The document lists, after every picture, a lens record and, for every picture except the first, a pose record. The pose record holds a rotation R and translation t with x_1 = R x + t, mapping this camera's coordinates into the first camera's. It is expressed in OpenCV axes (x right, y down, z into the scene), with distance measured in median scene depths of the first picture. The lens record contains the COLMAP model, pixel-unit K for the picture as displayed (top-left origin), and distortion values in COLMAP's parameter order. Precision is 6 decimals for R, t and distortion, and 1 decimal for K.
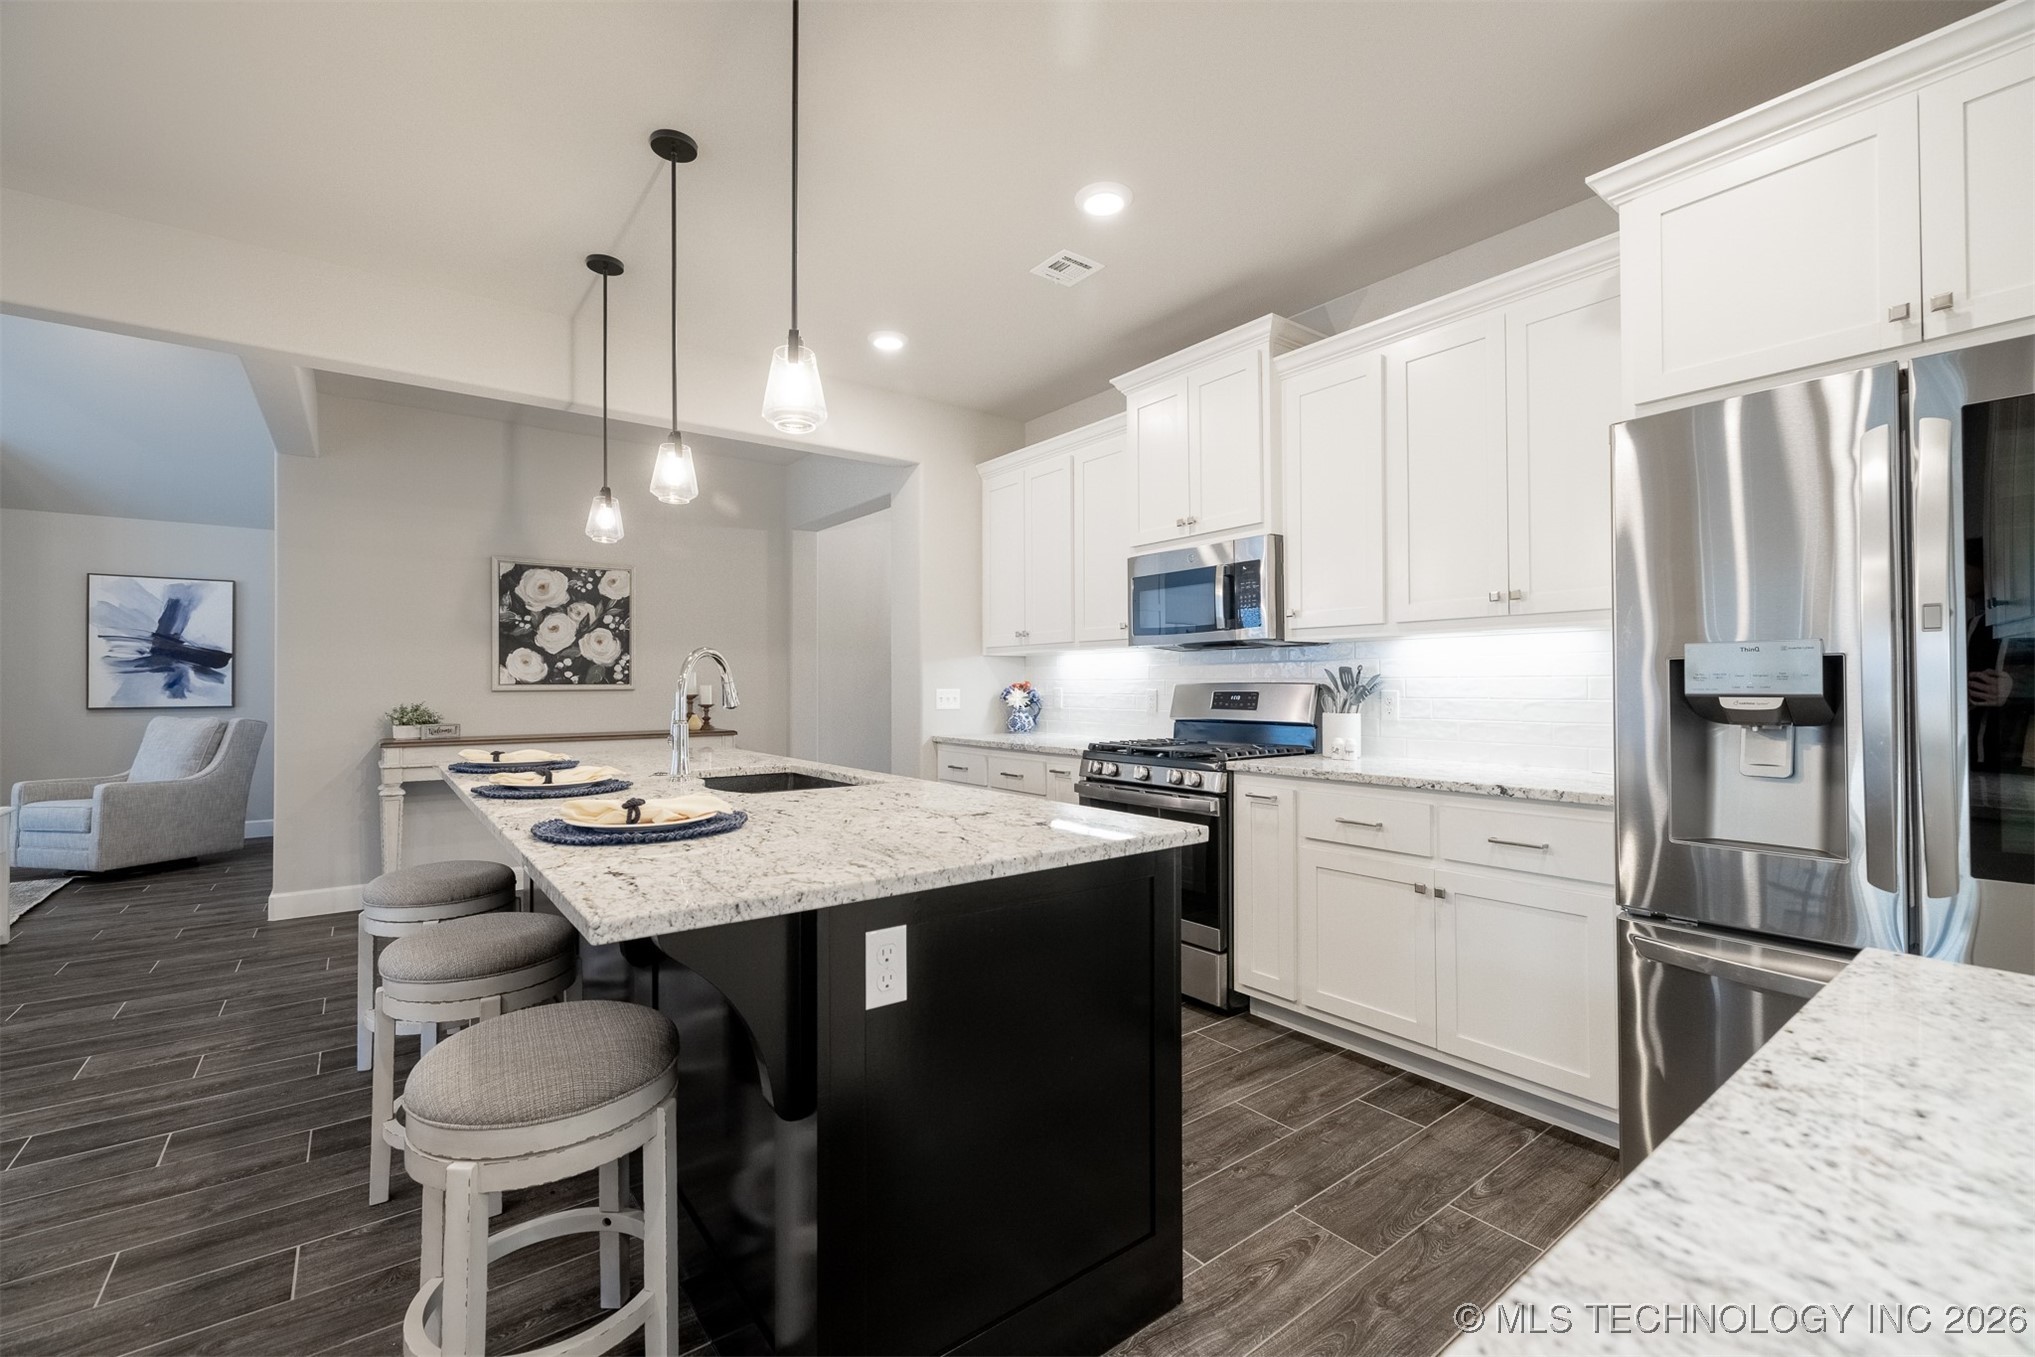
lens RADIAL K [[852.6, 0, 1027.1], [0, 852.6, 671.8], [0, 0, 1]] dist [-0.001643, 0.001084]
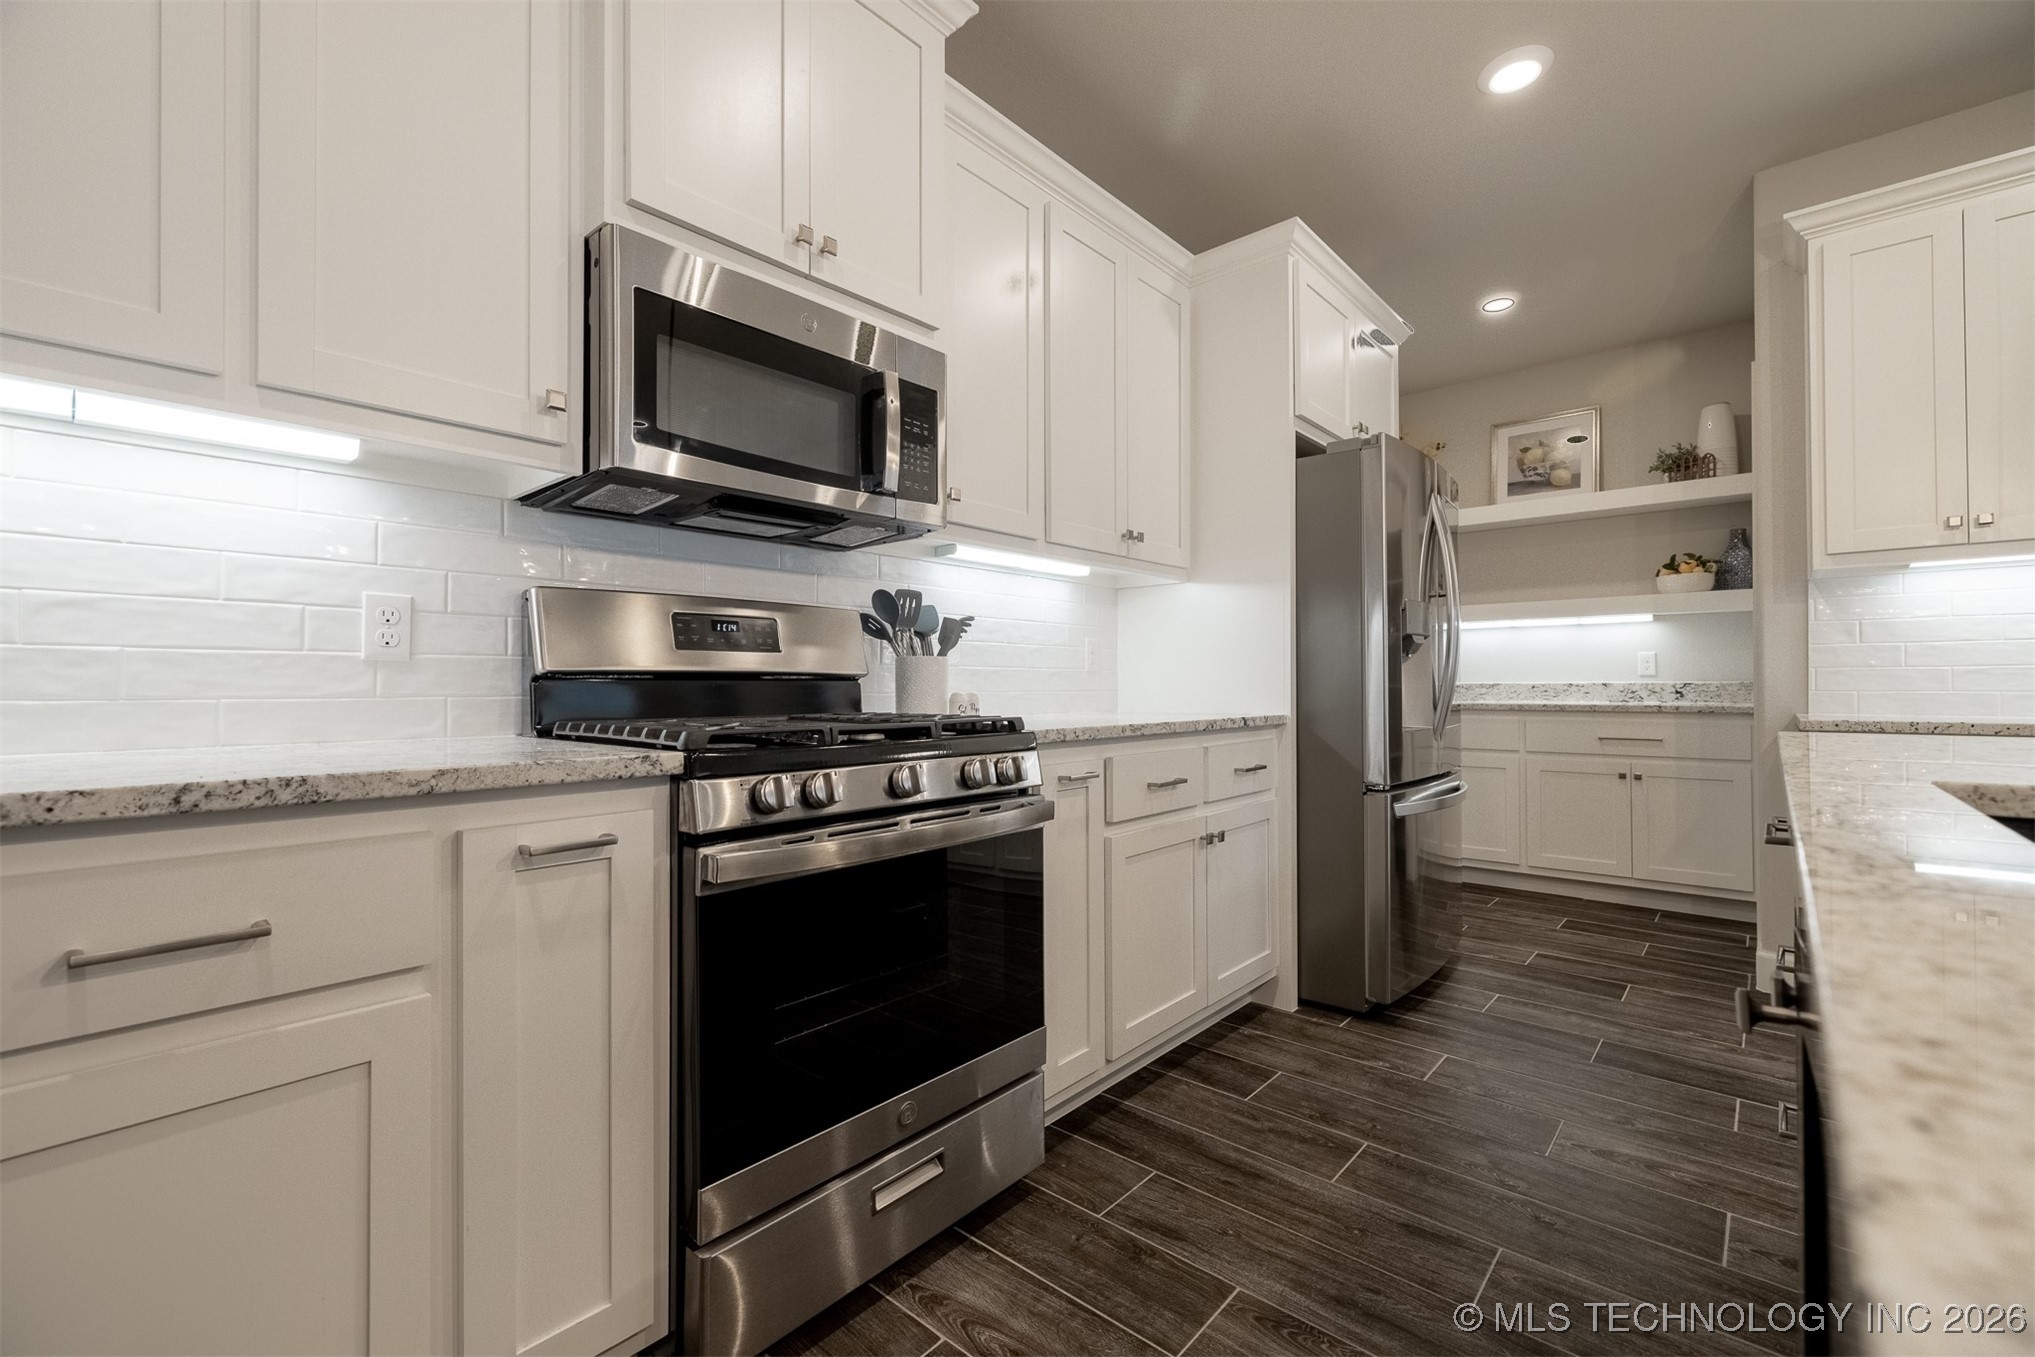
lens RADIAL K [[852.6, 0, 1016.0], [0, 852.6, 678.1], [0, 0, 1]] dist [-0.001643, 0.001084]
pose [[-0.175918, 0.008217, 0.984371, -0.398437], [-0.014385, 0.999837, -0.010917, 0.092577], [-0.984300, -0.016080, -0.175771, 1.343894]]
